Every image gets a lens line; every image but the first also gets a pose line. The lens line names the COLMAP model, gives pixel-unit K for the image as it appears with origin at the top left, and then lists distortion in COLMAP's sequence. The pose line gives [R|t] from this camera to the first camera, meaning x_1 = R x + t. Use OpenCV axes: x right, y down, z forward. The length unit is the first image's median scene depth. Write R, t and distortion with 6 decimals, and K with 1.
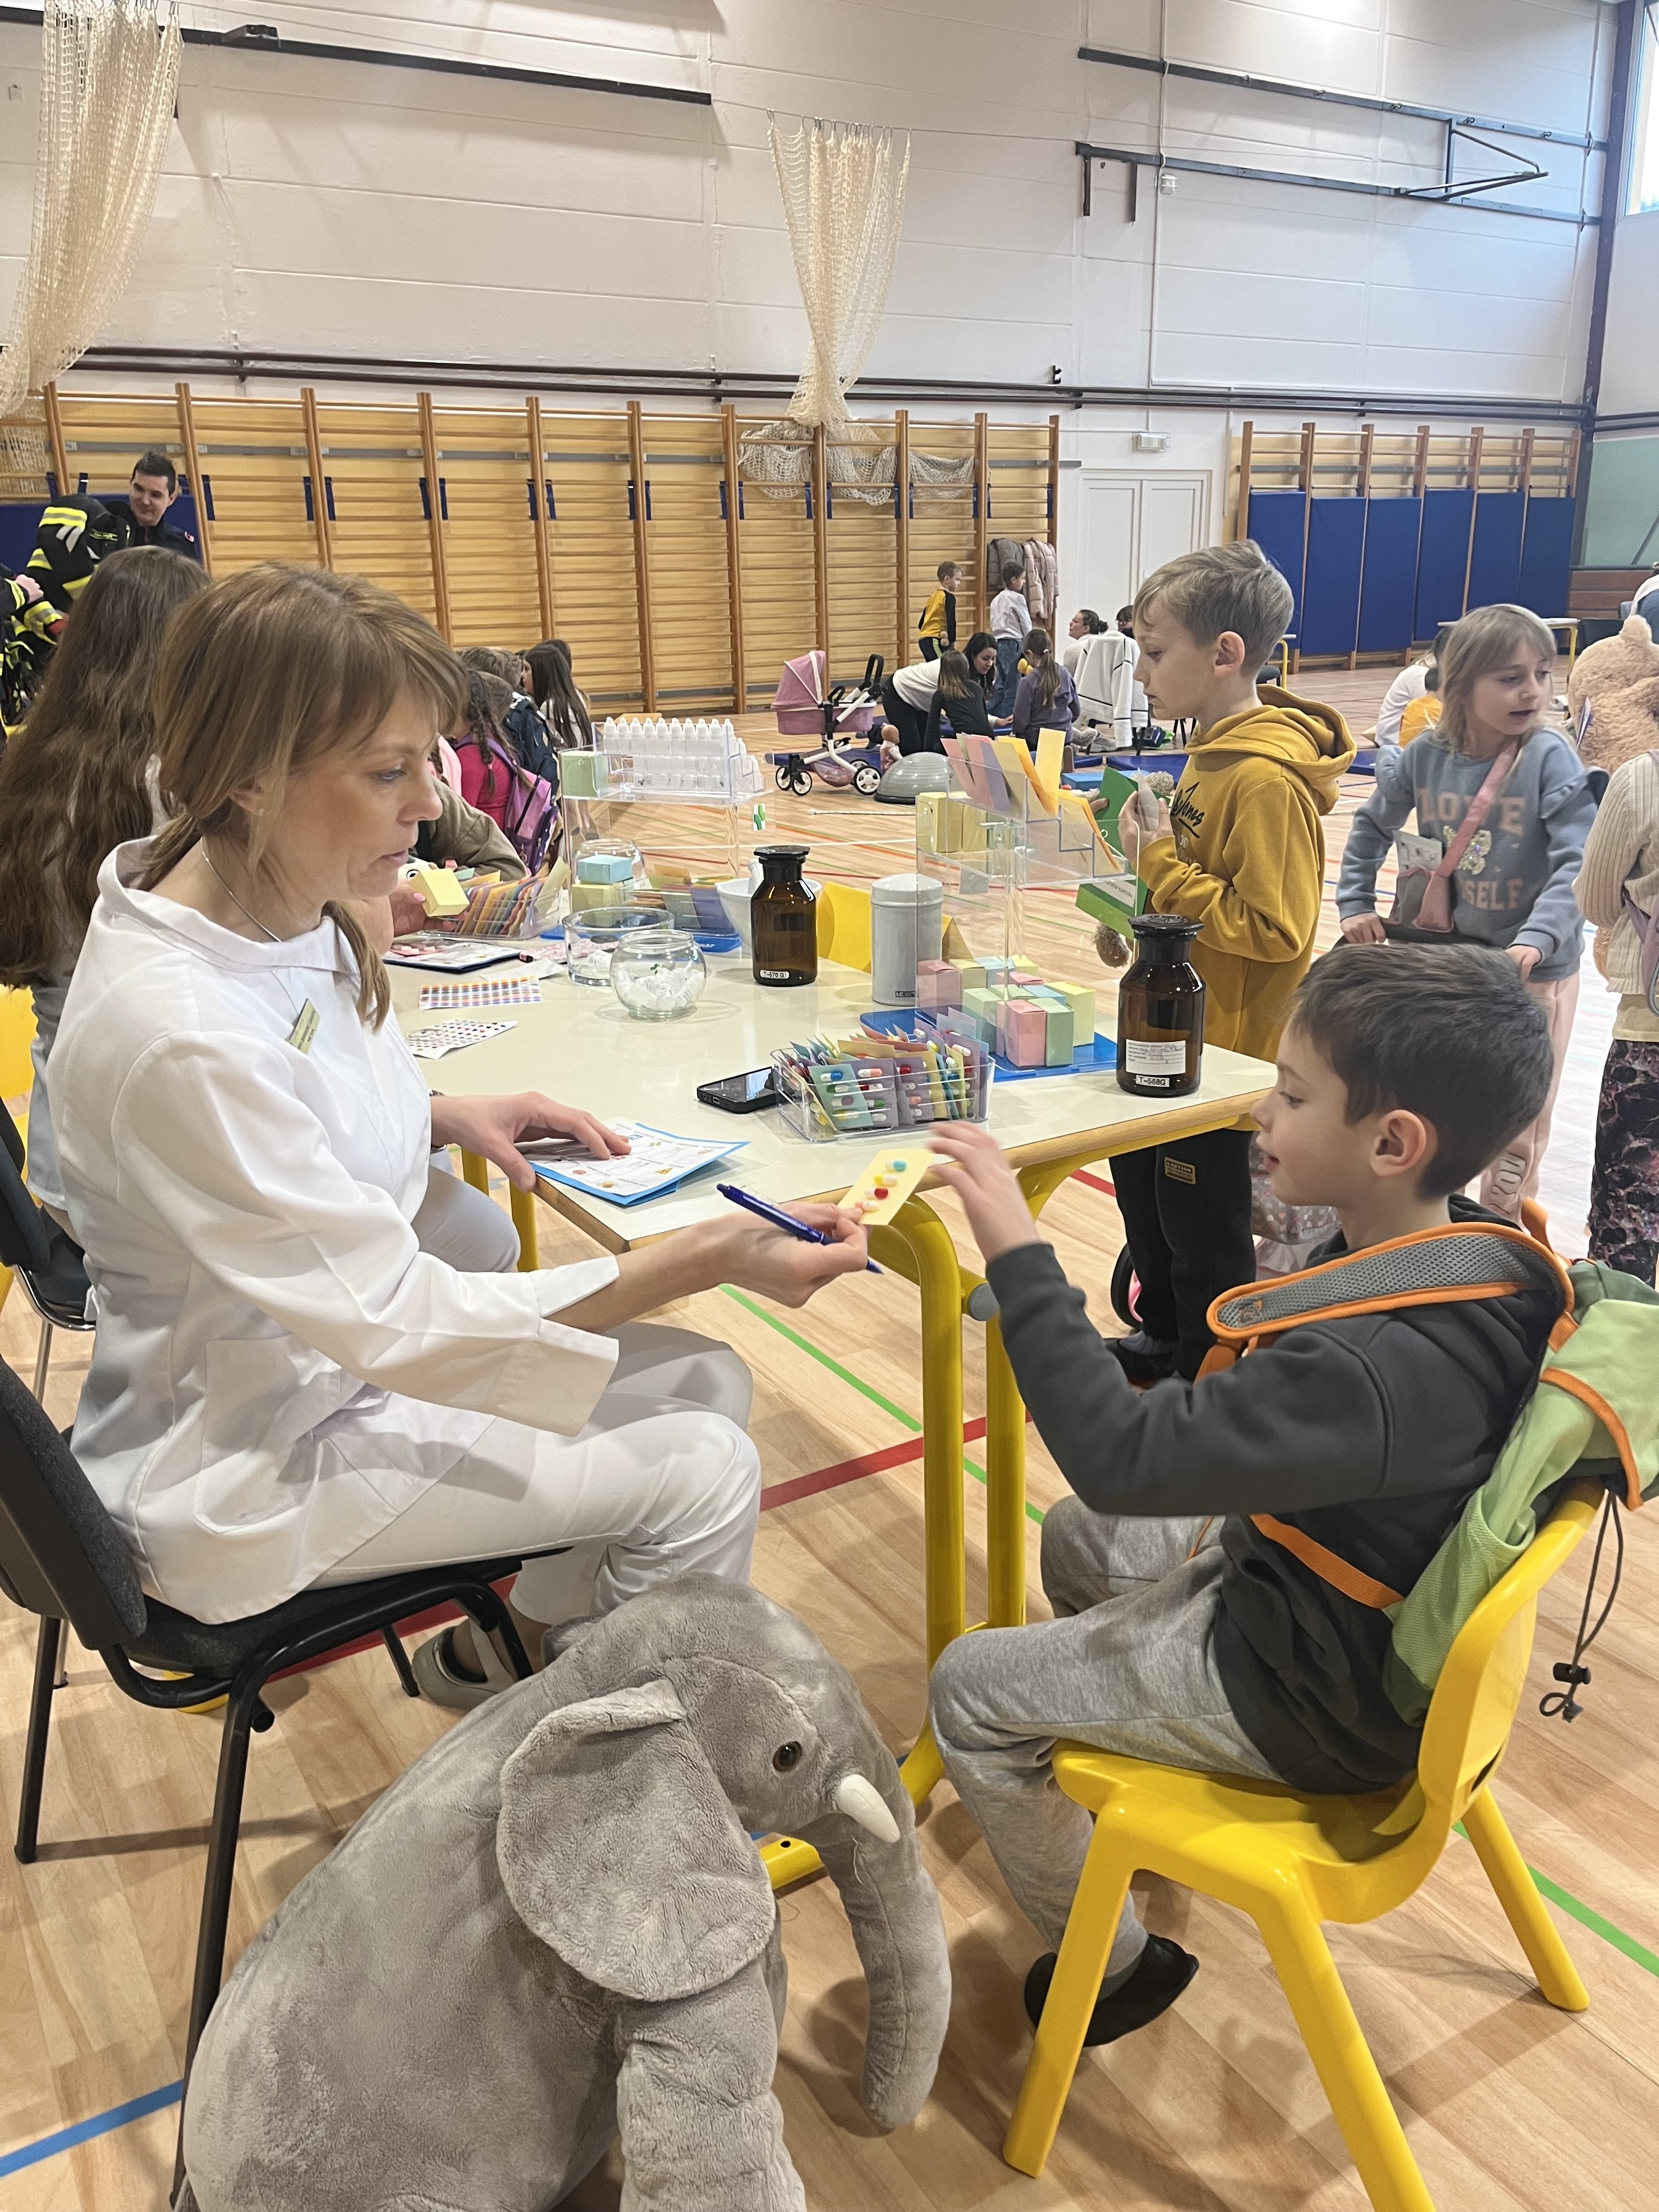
lens RADIAL K [[1686.9, 0, 833.1], [0, 1686.9, 1115.7], [0, 0, 1]] dist [0.067051, -0.102100]
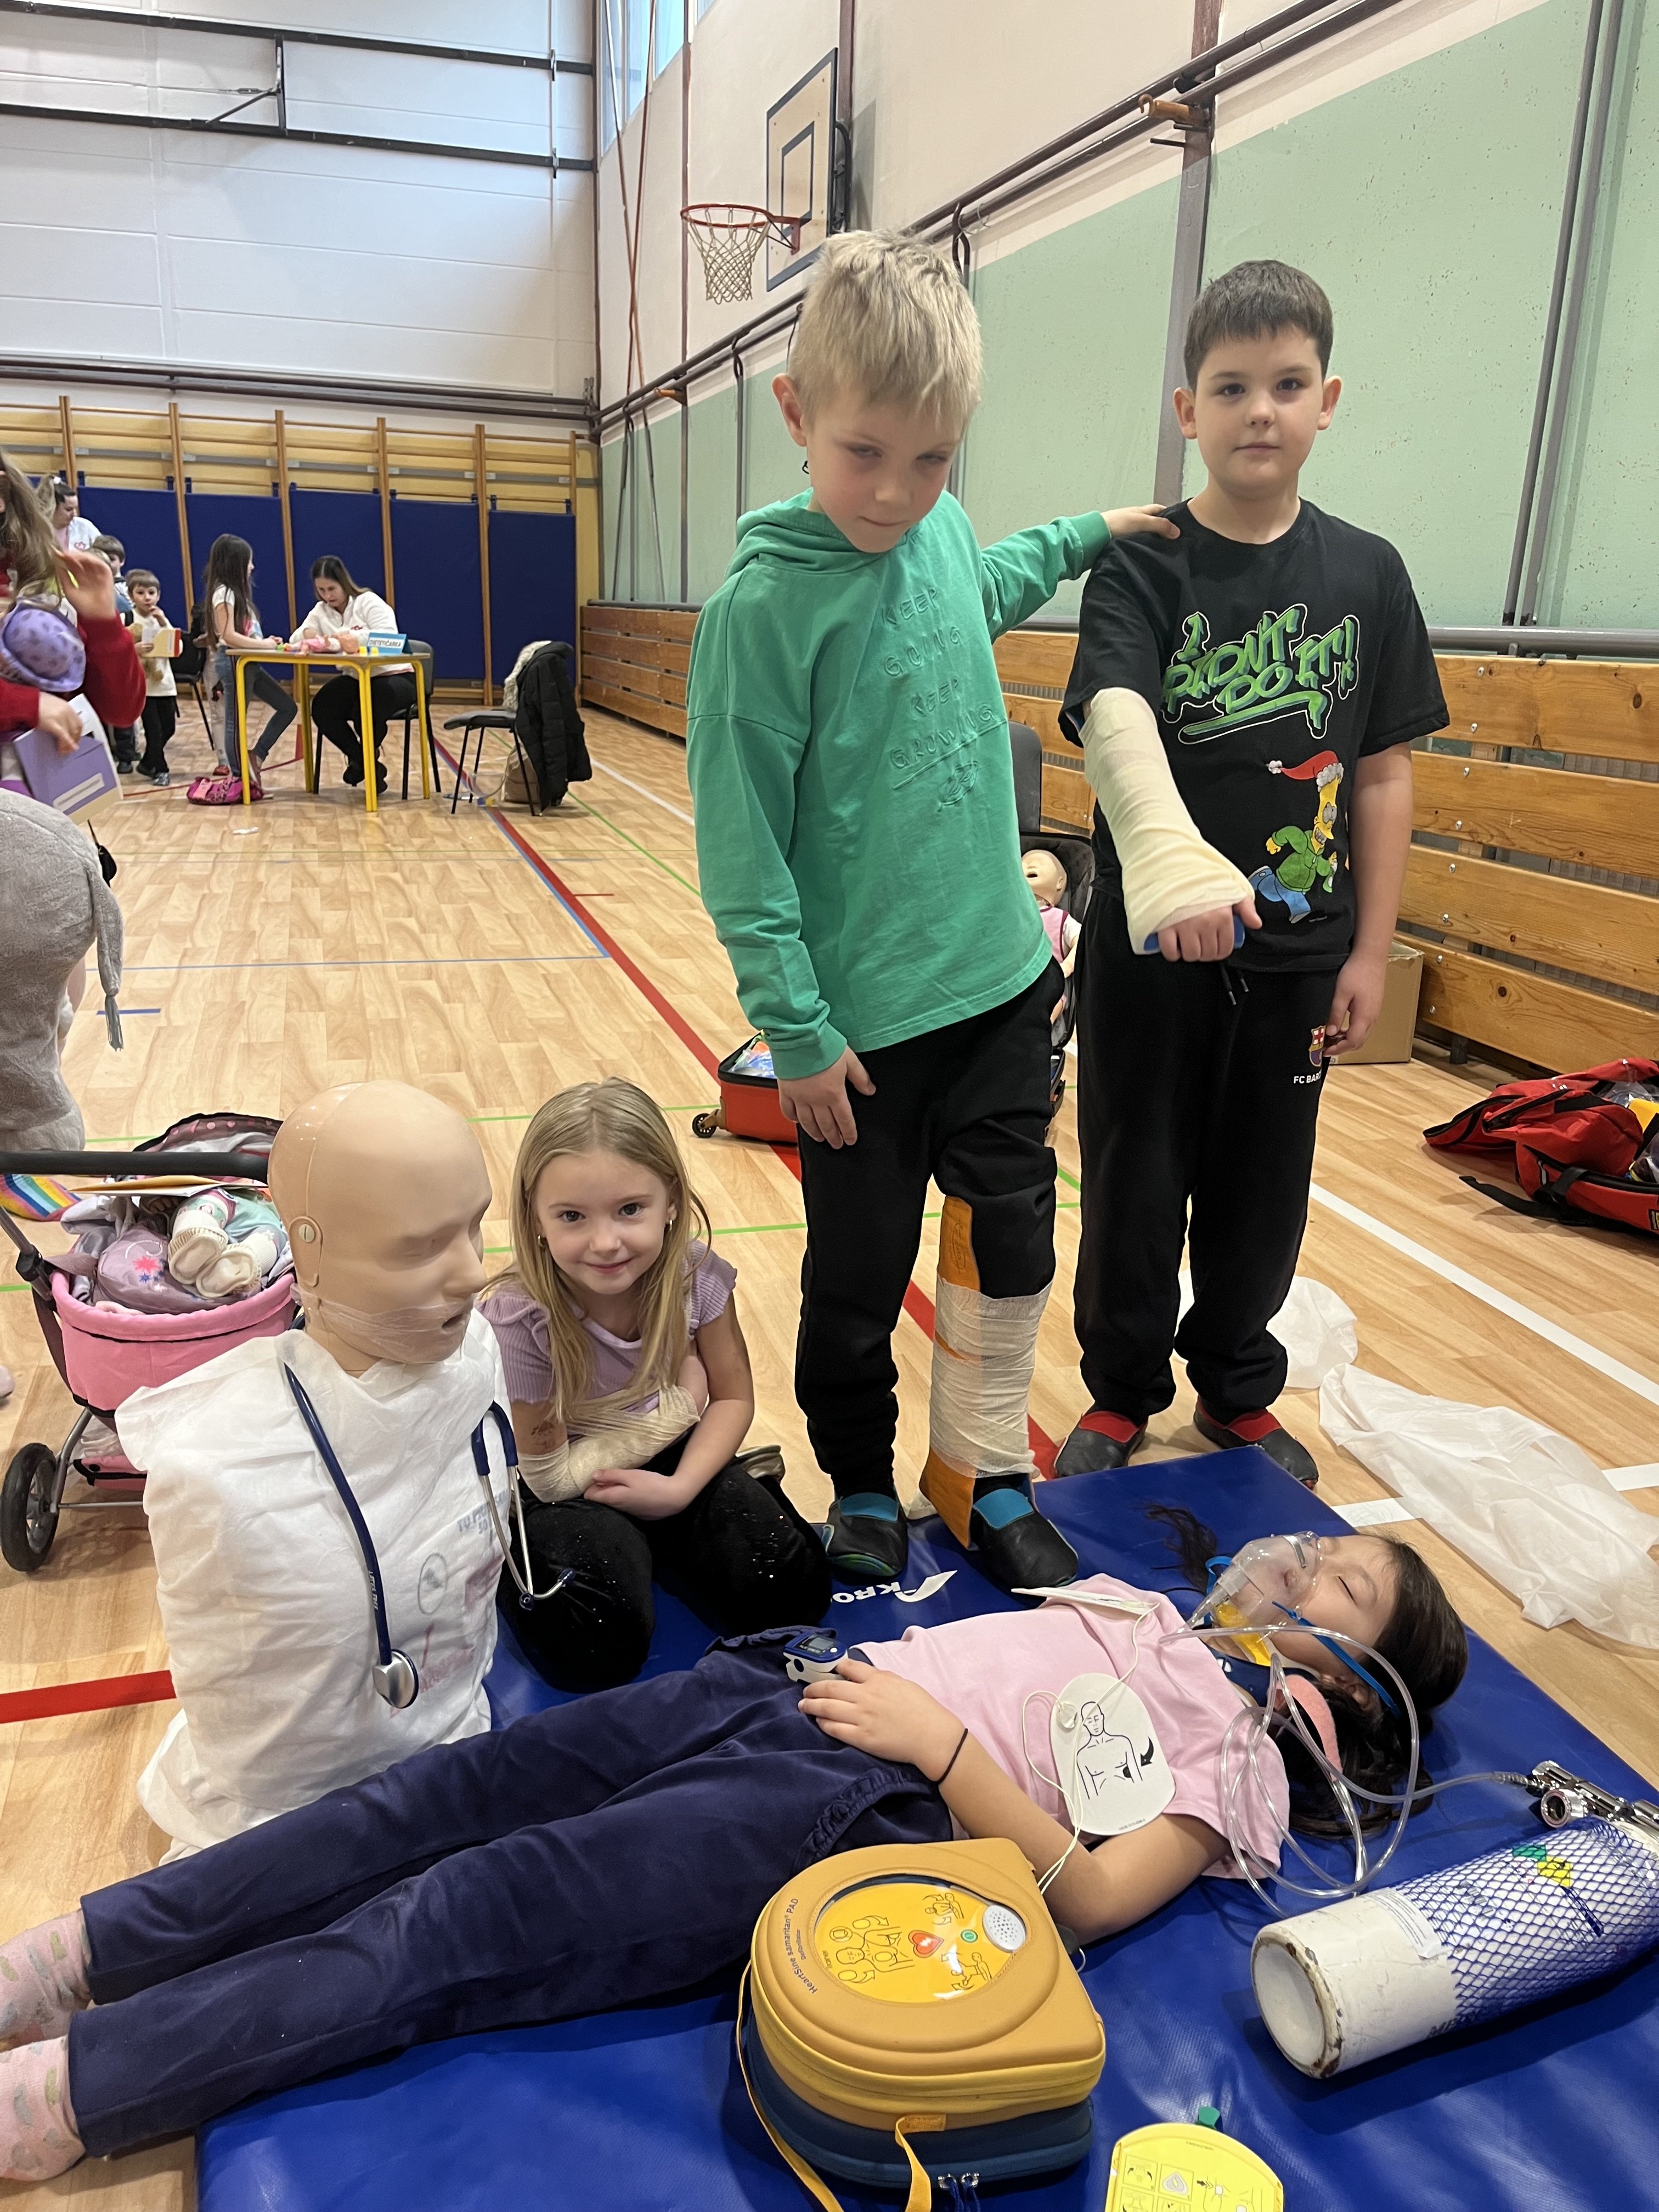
lens RADIAL K [[1686.9, 0, 845.6], [0, 1686.9, 1107.5], [0, 0, 1]] dist [0.067051, -0.102100]
pose [[0.963378, 0.121620, -0.238981, 0.922019], [-0.130179, 0.991283, -0.020302, -0.101217], [0.234428, 0.050669, 0.970812, 0.315398]]
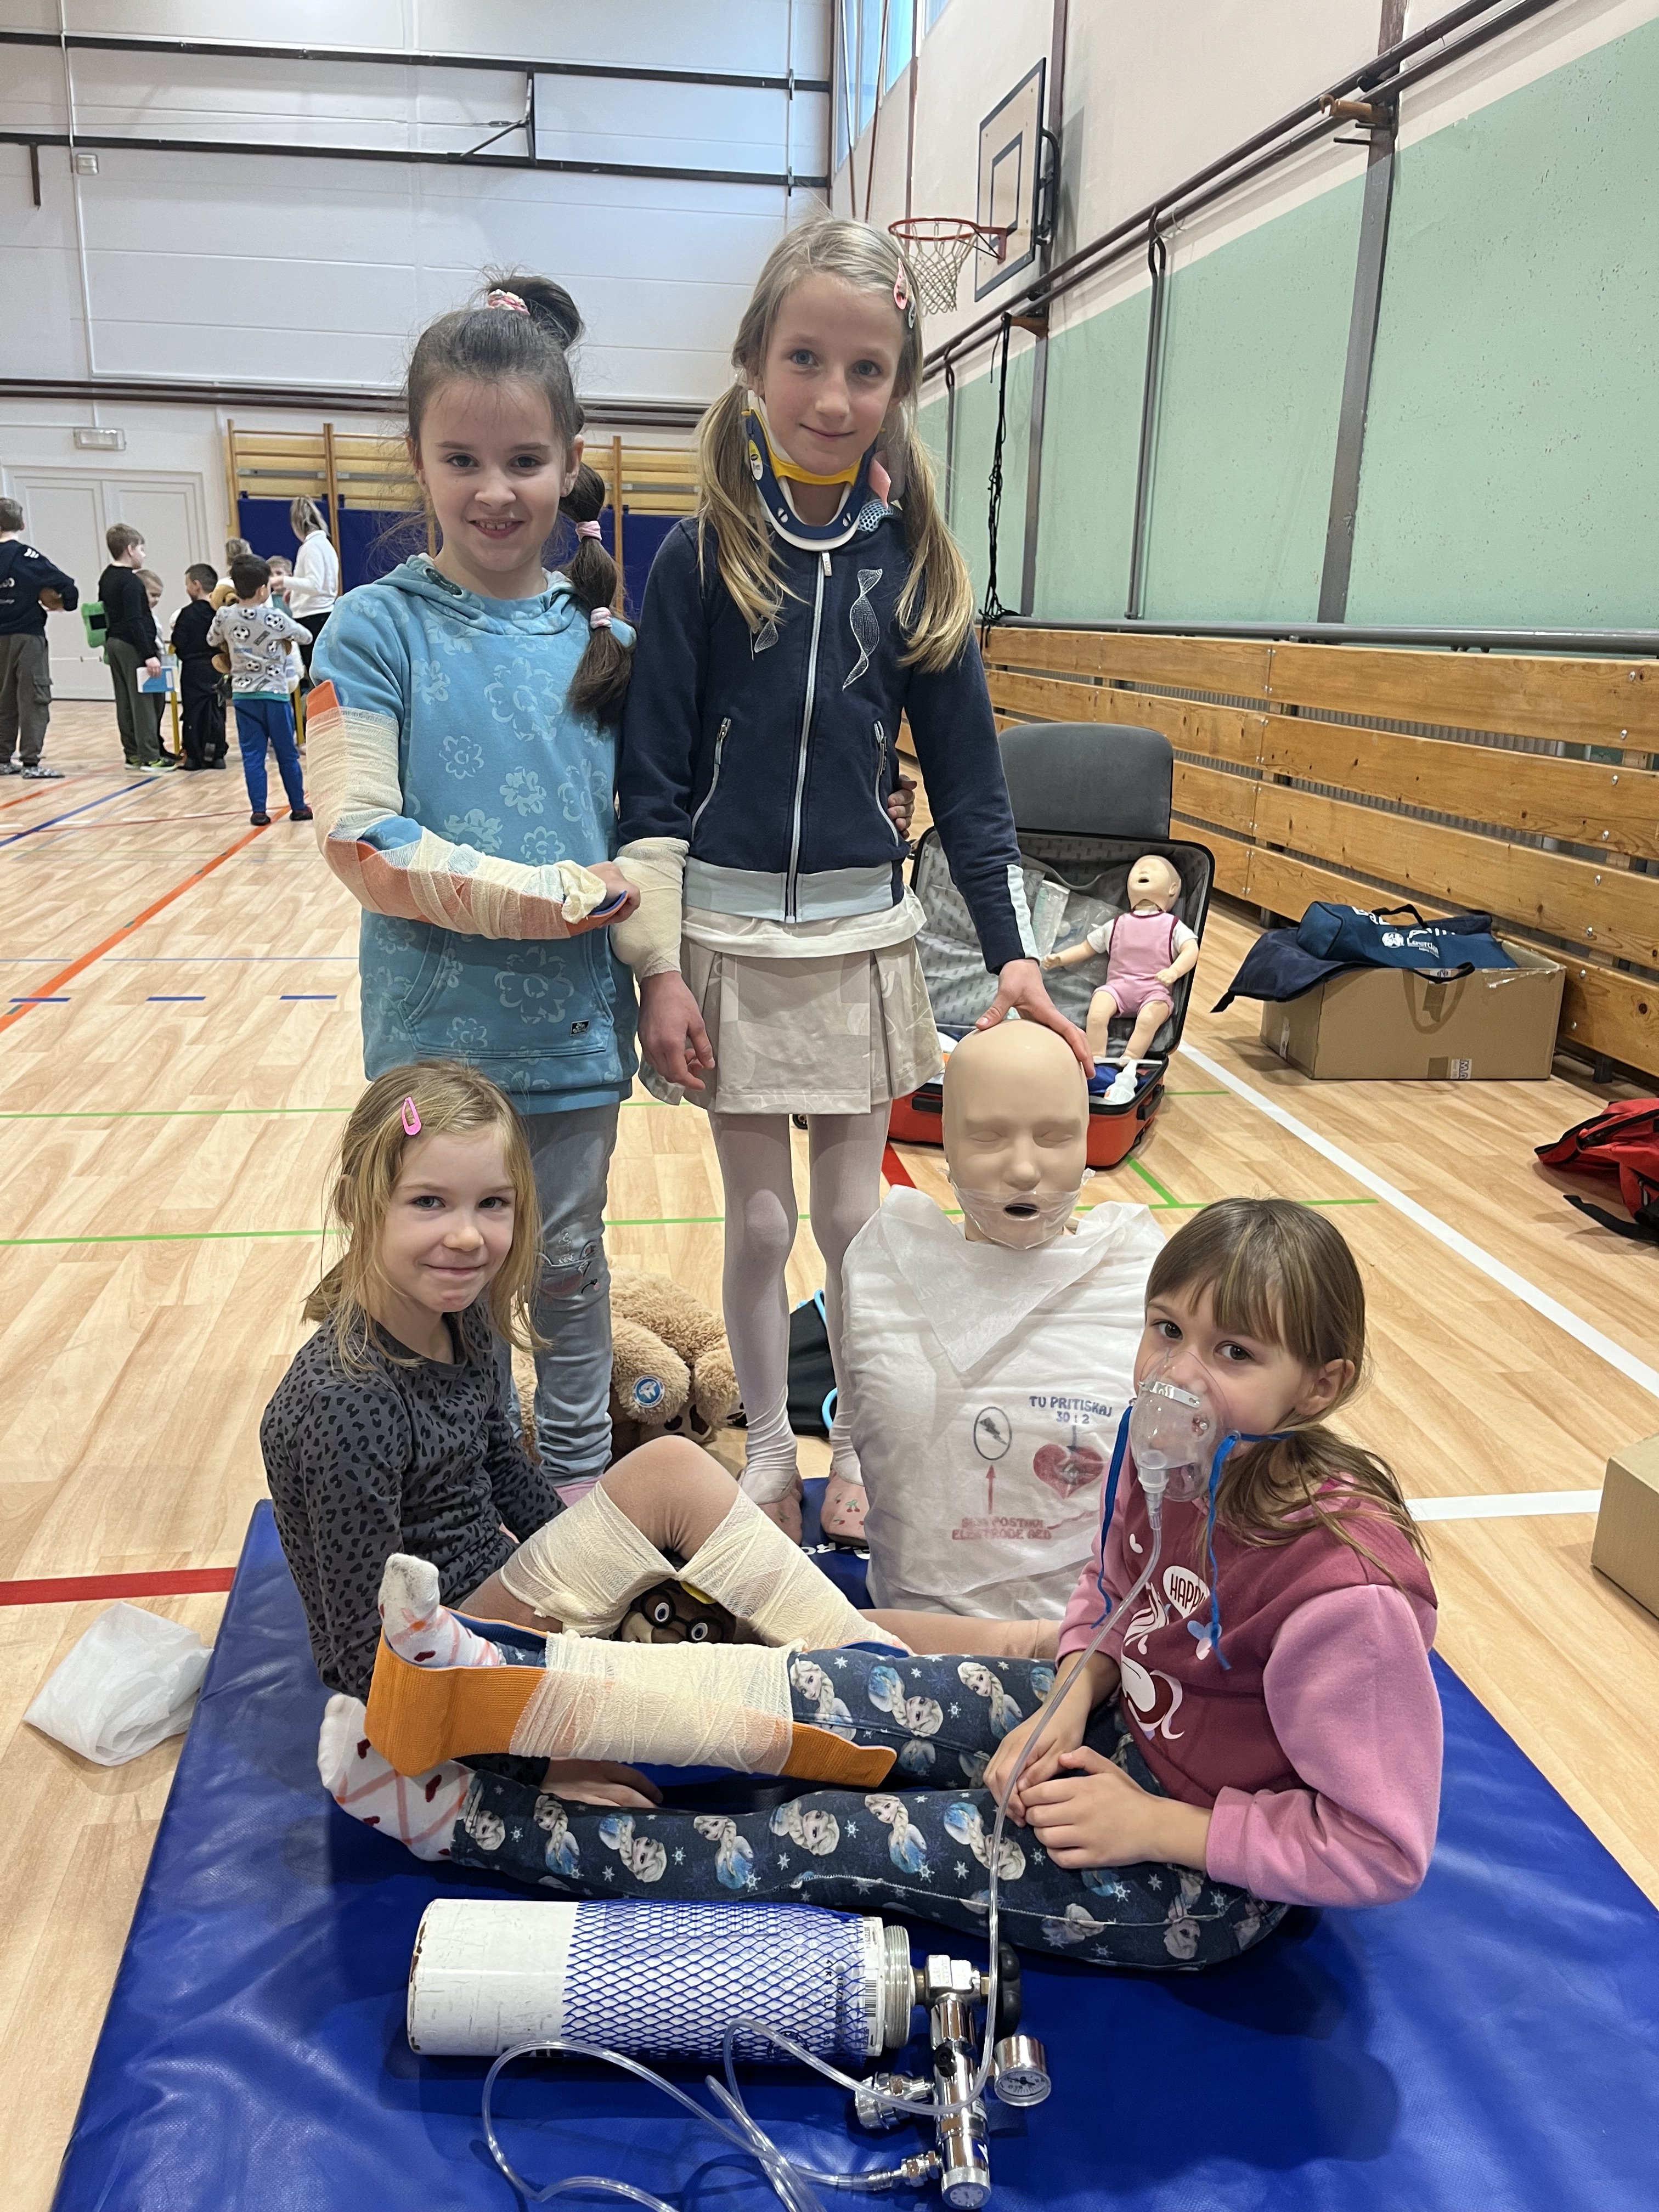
lens RADIAL K [[1686.9, 0, 823.9], [0, 1686.9, 1117.9], [0, 0, 1]] dist [0.067051, -0.102100]
pose [[0.913065, 0.153972, -0.377630, 0.939991], [-0.164713, 0.986334, 0.003905, -0.102161], [0.373071, 0.058635, 0.925948, 0.313544]]
